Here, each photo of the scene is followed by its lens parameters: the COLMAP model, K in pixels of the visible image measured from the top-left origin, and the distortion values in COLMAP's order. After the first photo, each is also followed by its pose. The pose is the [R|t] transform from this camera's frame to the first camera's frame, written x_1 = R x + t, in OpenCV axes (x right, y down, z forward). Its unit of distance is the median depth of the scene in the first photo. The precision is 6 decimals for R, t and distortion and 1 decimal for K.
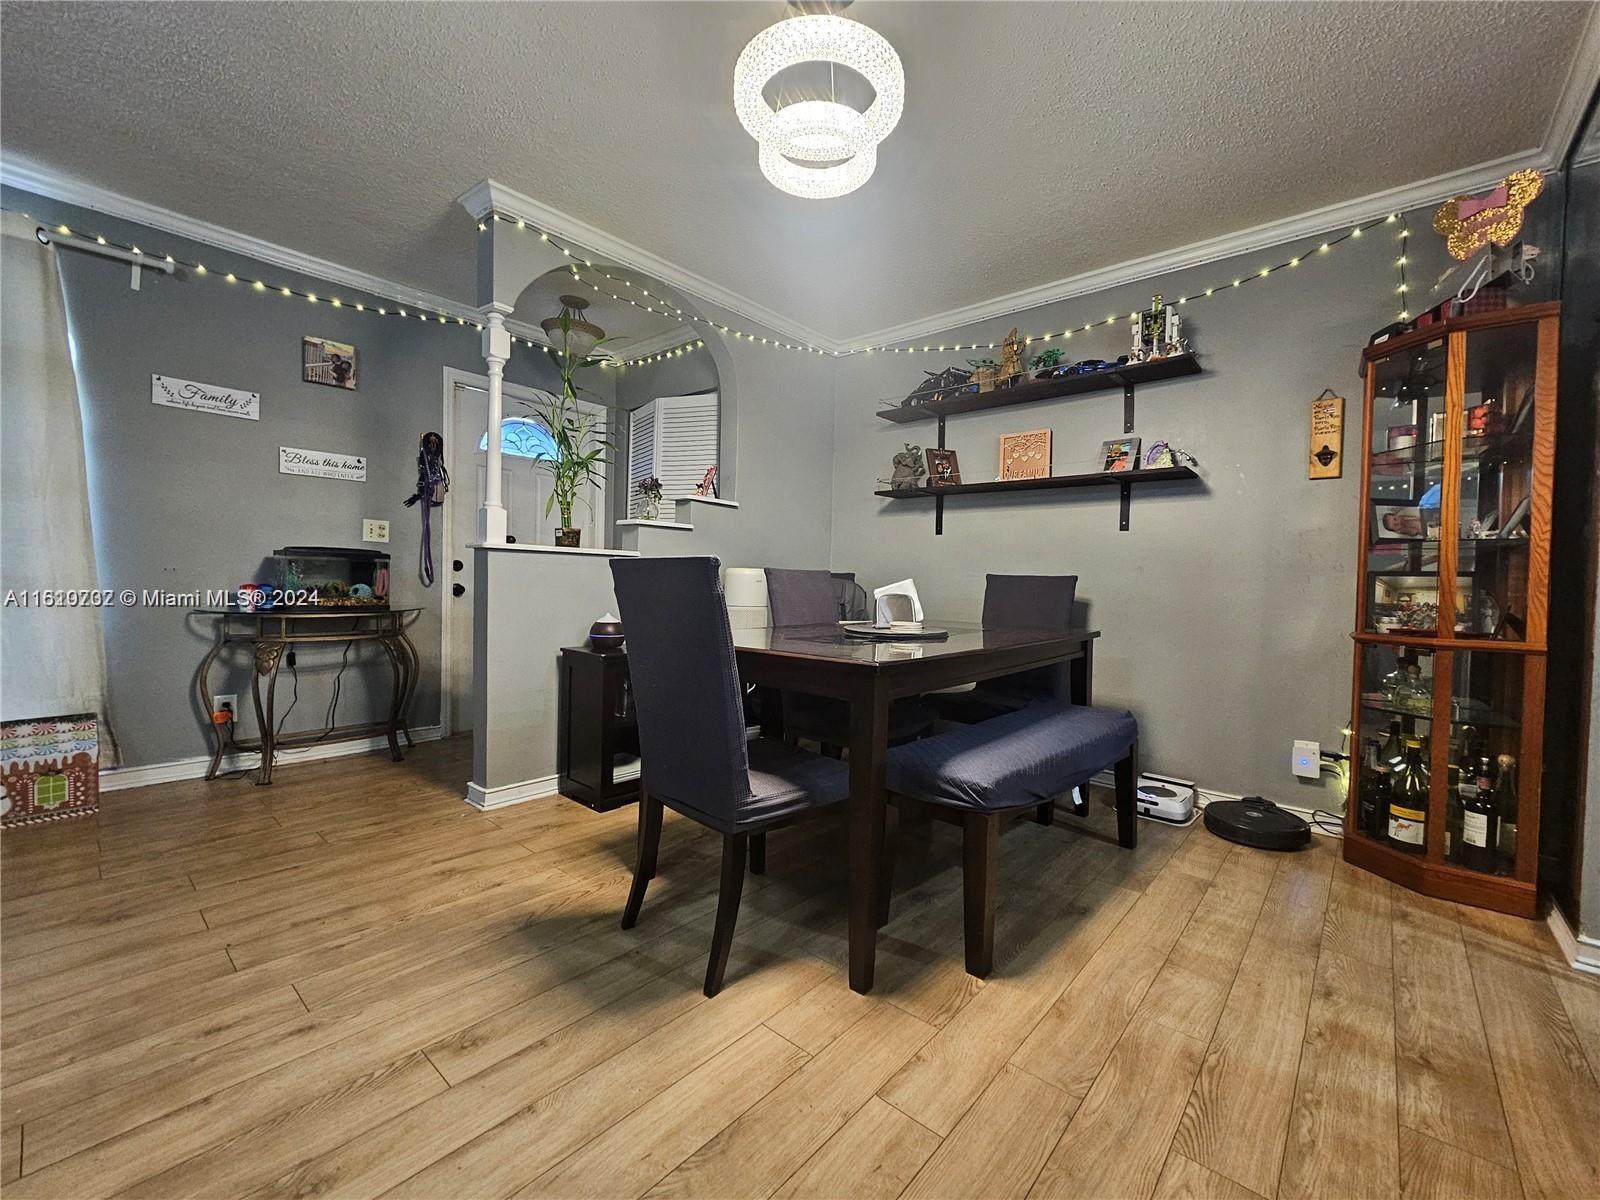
lens RADIAL K [[655.8, 0, 797.2], [0, 655.8, 595.6], [0, 0, 1]] dist [0.002000, 0.000596]
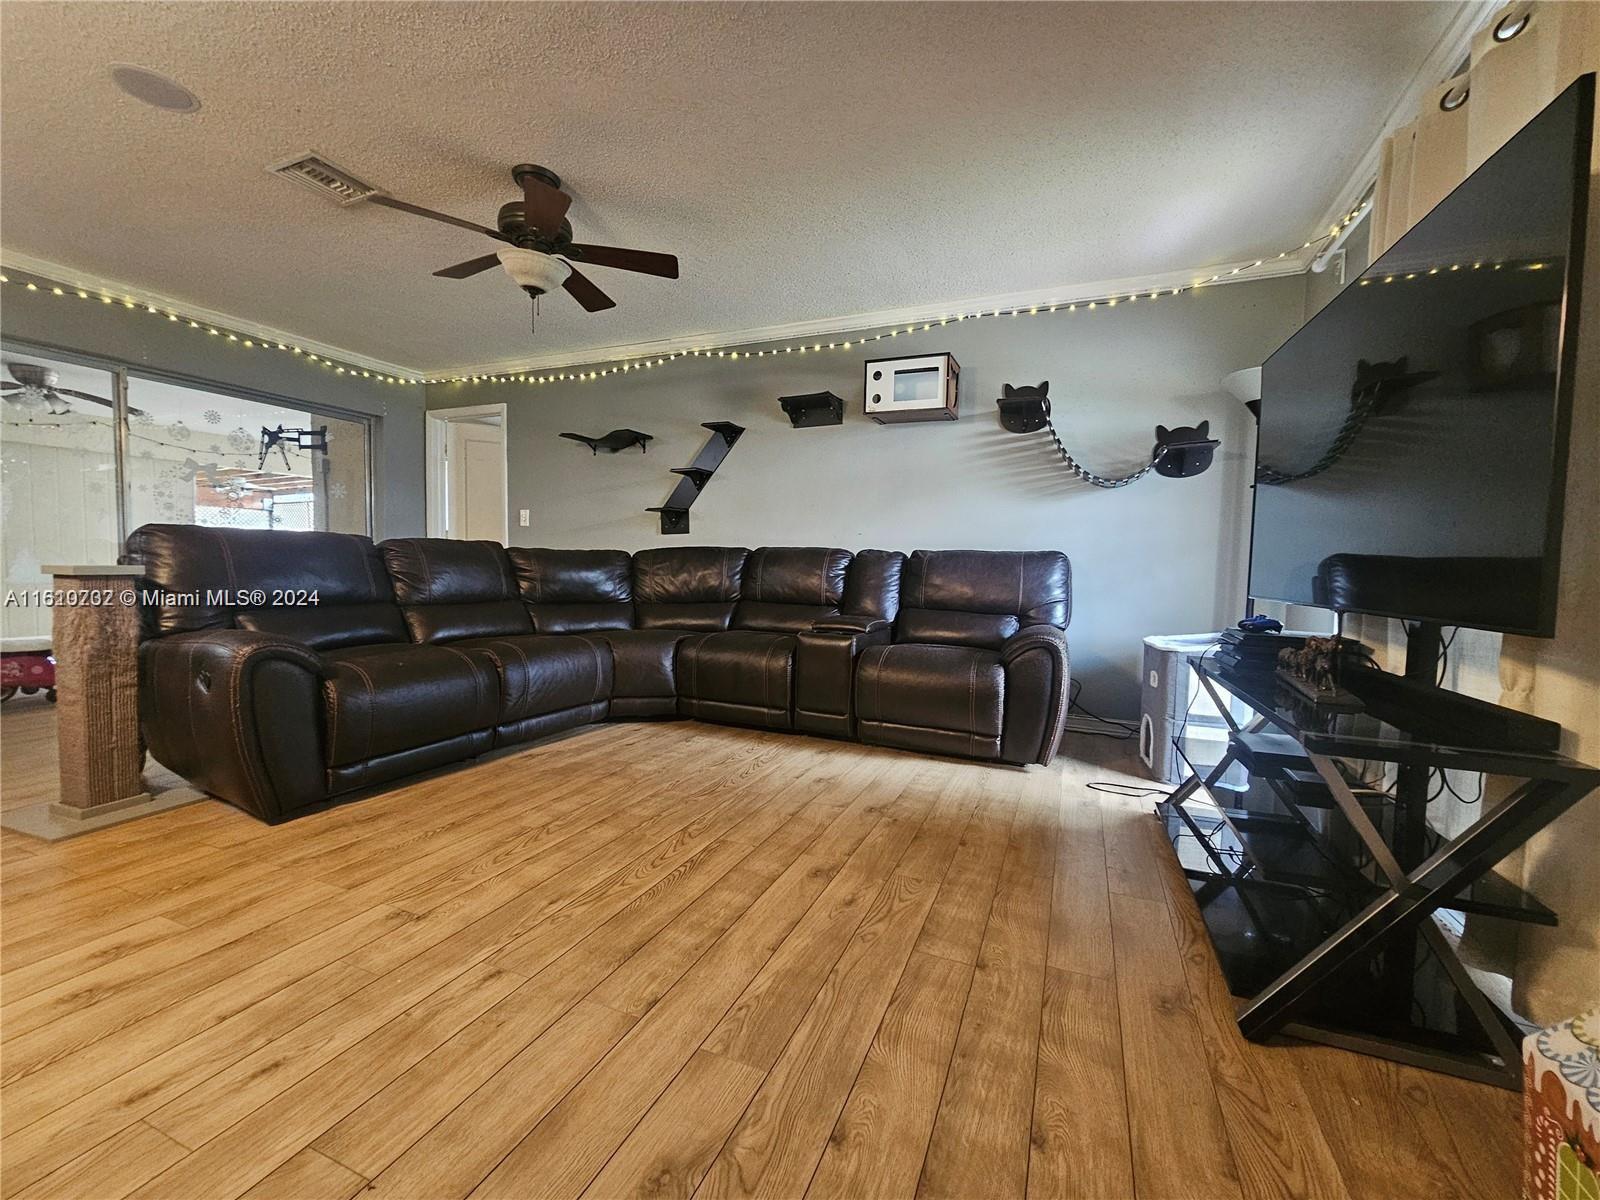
lens RADIAL K [[638.2, 0, 800.0], [0, 638.2, 600.0], [0, 0, 1]] dist [0.000449, 0.000250]
pose [[-0.948411, -0.026707, -0.315916, -0.642129], [-0.050091, 0.996553, 0.066132, -0.020751], [0.313061, 0.078545, -0.946480, 0.996758]]
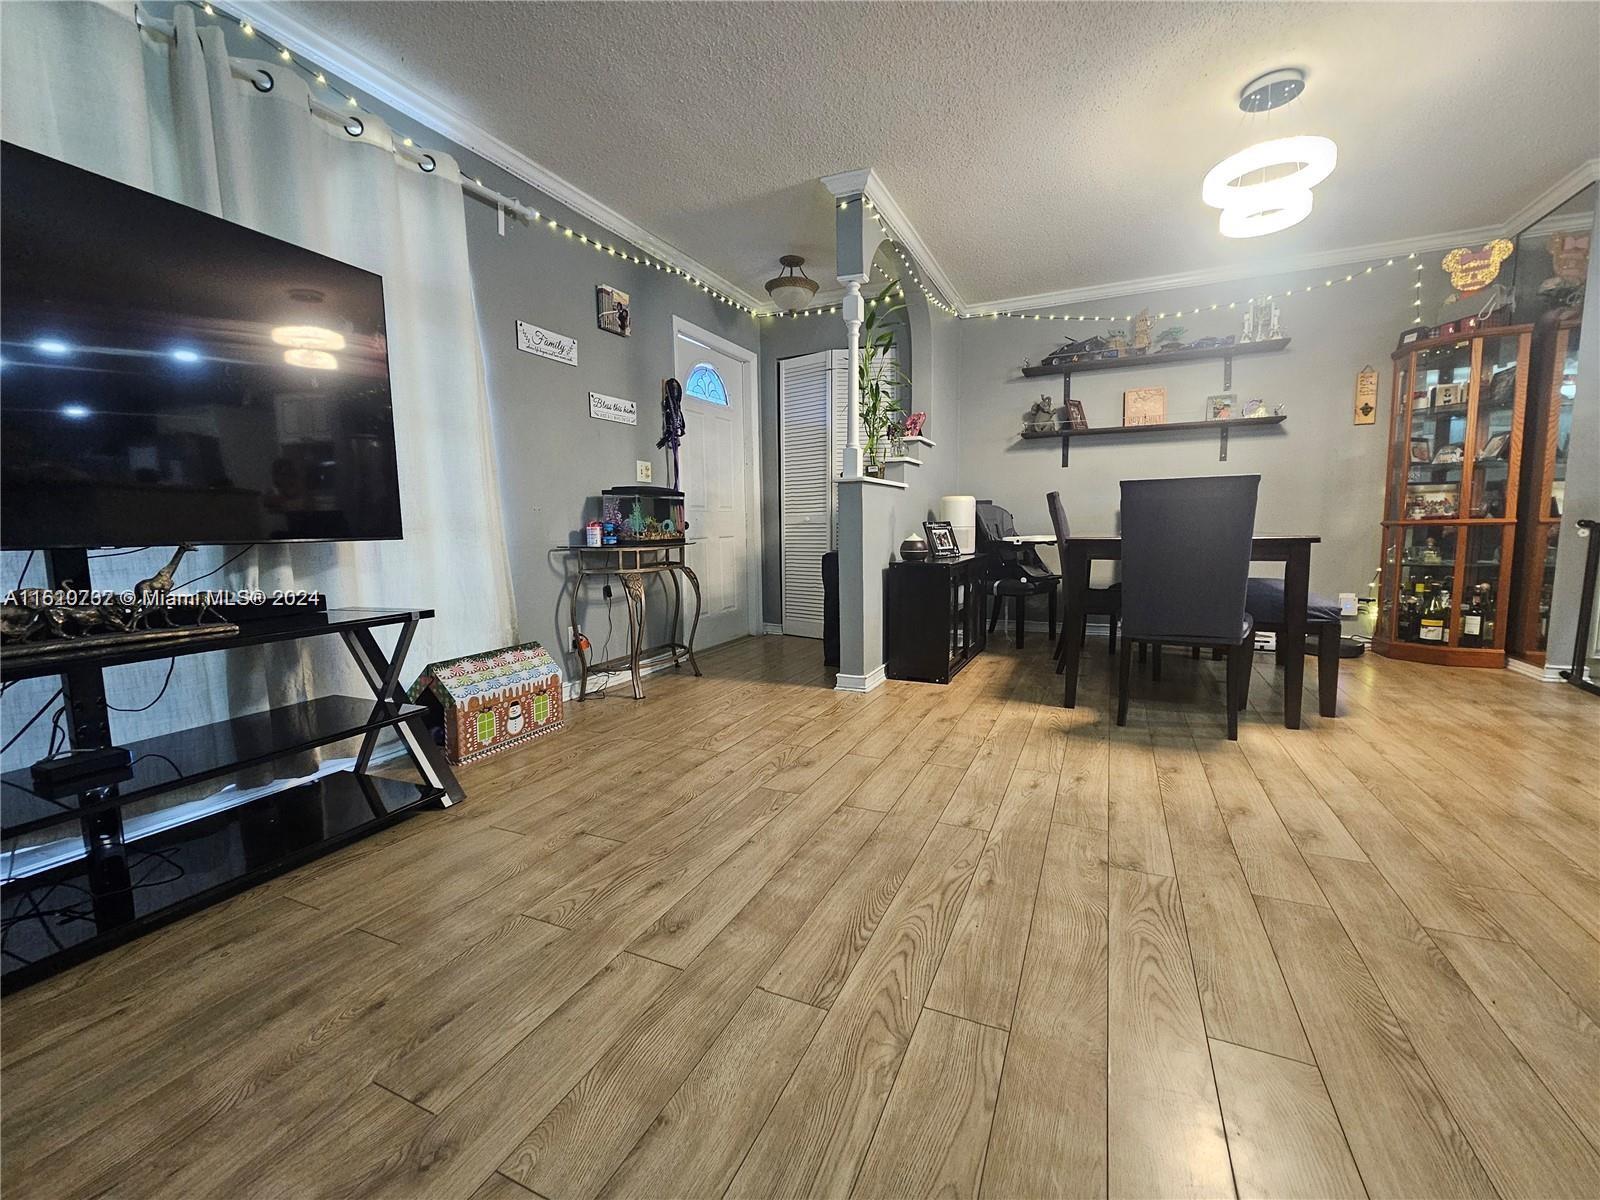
lens RADIAL K [[655.8, 0, 797.2], [0, 655.8, 595.6], [0, 0, 1]] dist [0.002000, 0.000596]
pose [[0.960874, -0.068606, 0.268354, -0.922531], [0.044939, 0.994617, 0.093369, 0.019374], [-0.273315, -0.077656, 0.958785, -0.156963]]
